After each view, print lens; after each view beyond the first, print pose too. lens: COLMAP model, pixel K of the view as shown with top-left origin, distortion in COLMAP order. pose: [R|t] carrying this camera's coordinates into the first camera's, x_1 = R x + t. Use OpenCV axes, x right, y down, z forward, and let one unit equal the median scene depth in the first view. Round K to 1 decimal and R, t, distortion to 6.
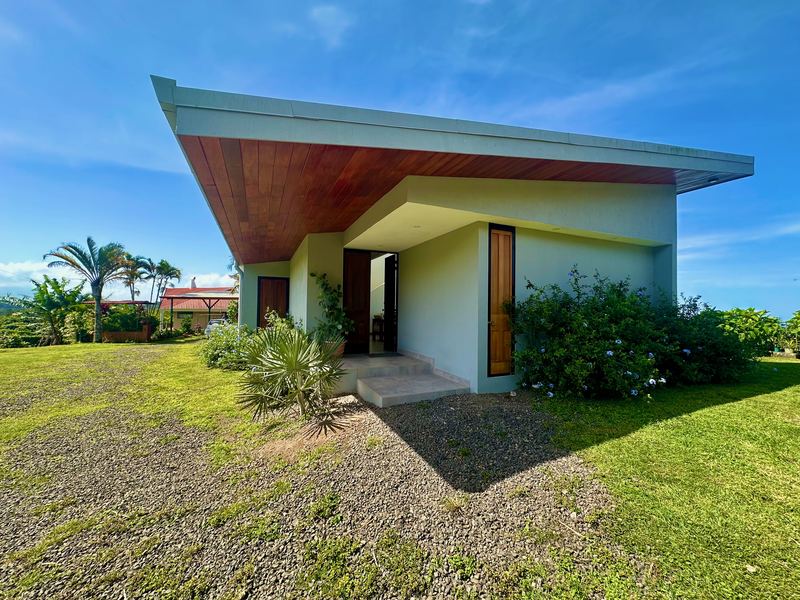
lens RADIAL K [[319.0, 0, 398.2], [0, 319.0, 302.3], [0, 0, 1]] dist [-0.003413, 0.000732]
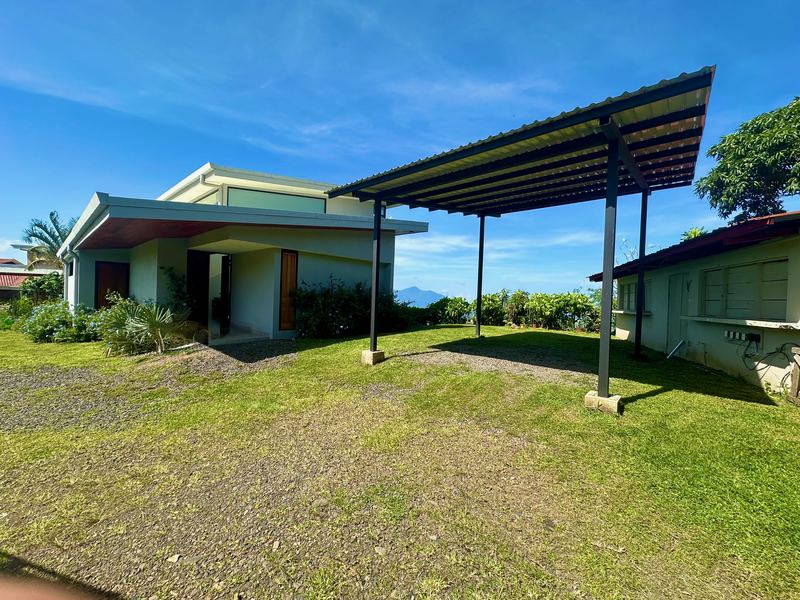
lens RADIAL K [[319.0, 0, 394.1], [0, 319.0, 304.6], [0, 0, 1]] dist [-0.003413, 0.000732]
pose [[0.905919, 0.008598, 0.423364, 0.069008], [-0.033976, 0.998046, 0.052433, -0.032465], [-0.422086, -0.061884, 0.904441, -0.730608]]
